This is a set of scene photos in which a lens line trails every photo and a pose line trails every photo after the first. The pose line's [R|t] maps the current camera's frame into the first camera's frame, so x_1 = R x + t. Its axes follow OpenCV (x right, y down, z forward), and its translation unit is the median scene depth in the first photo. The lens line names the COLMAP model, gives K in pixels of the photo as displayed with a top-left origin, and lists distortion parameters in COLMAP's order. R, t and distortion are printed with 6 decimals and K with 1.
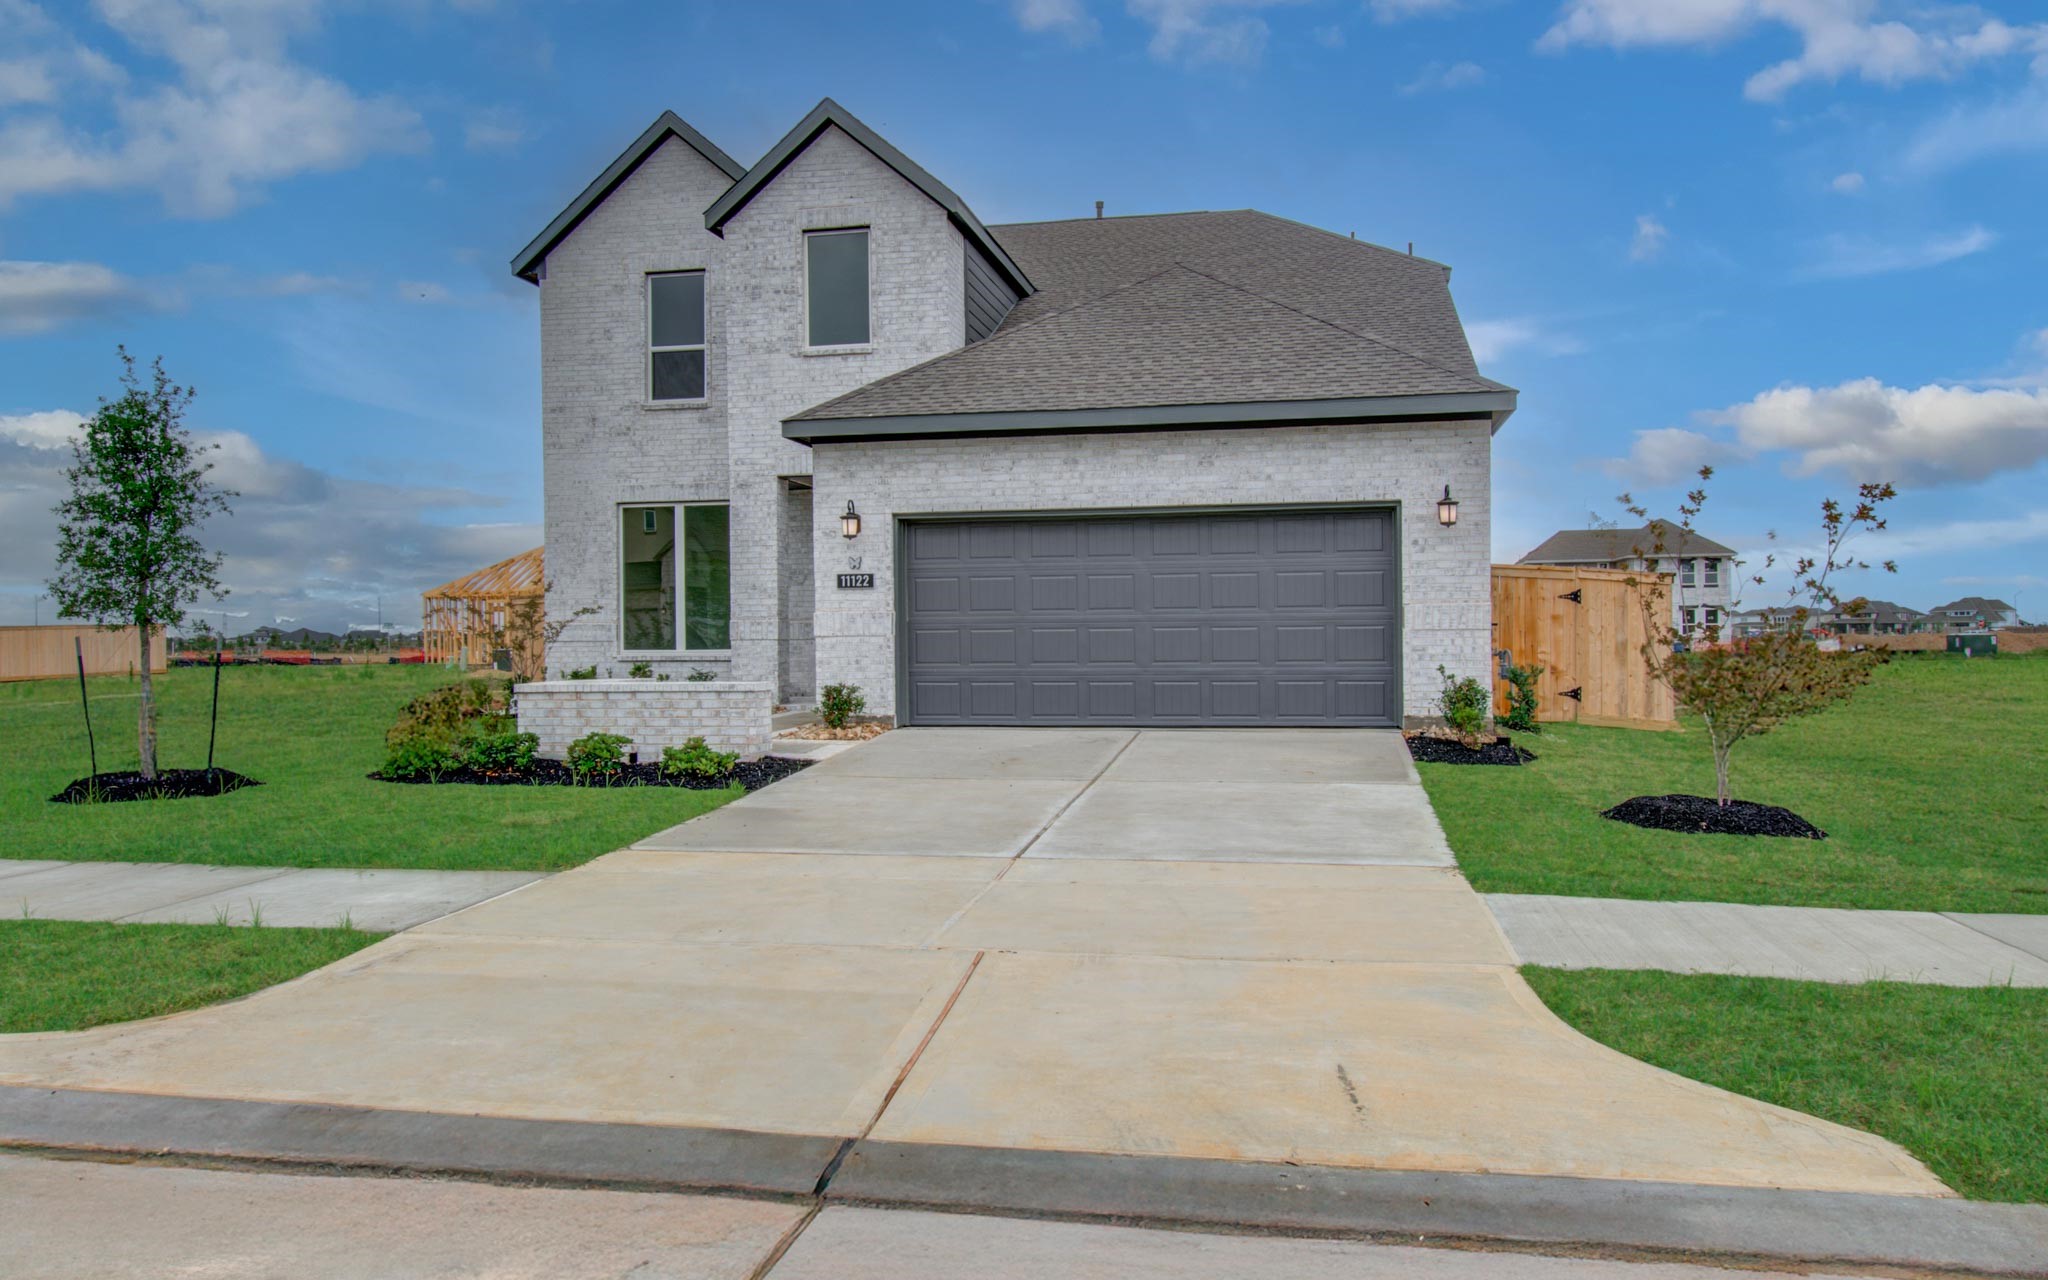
lens RADIAL K [[1496.1, 0, 1026.2], [0, 1496.1, 649.0], [0, 0, 1]] dist [-0.007218, -0.000485]
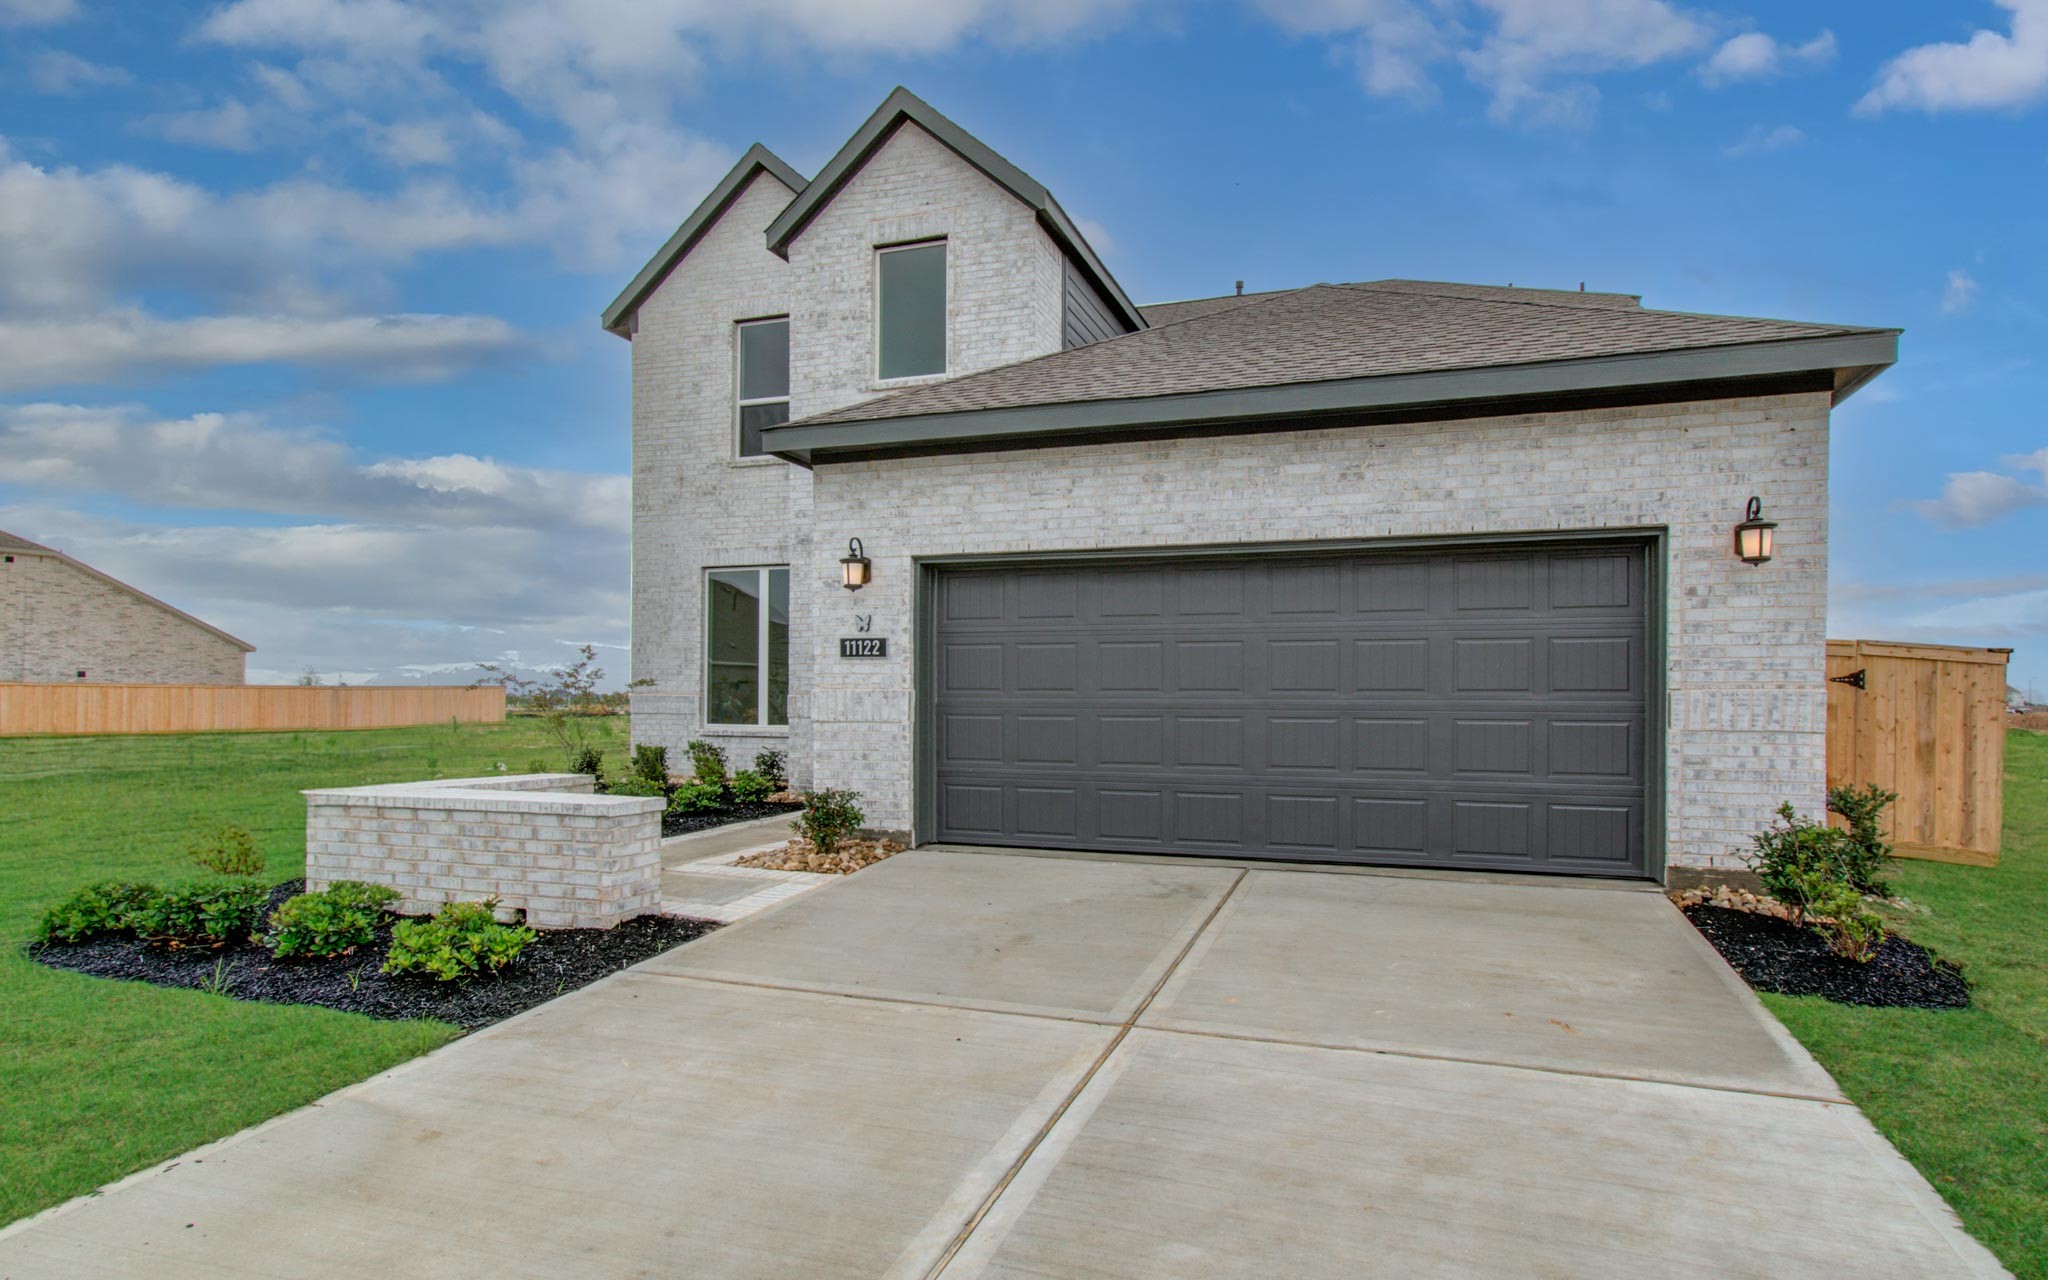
lens RADIAL K [[1088.7, 0, 1058.4], [0, 1088.7, 698.7], [0, 0, 1]] dist [-0.000386, 0.001328]
pose [[0.991140, 0.014515, -0.132026, 0.053364], [-0.015906, 0.999828, -0.009493, -0.016565], [0.131865, 0.011509, 0.991201, 0.478798]]
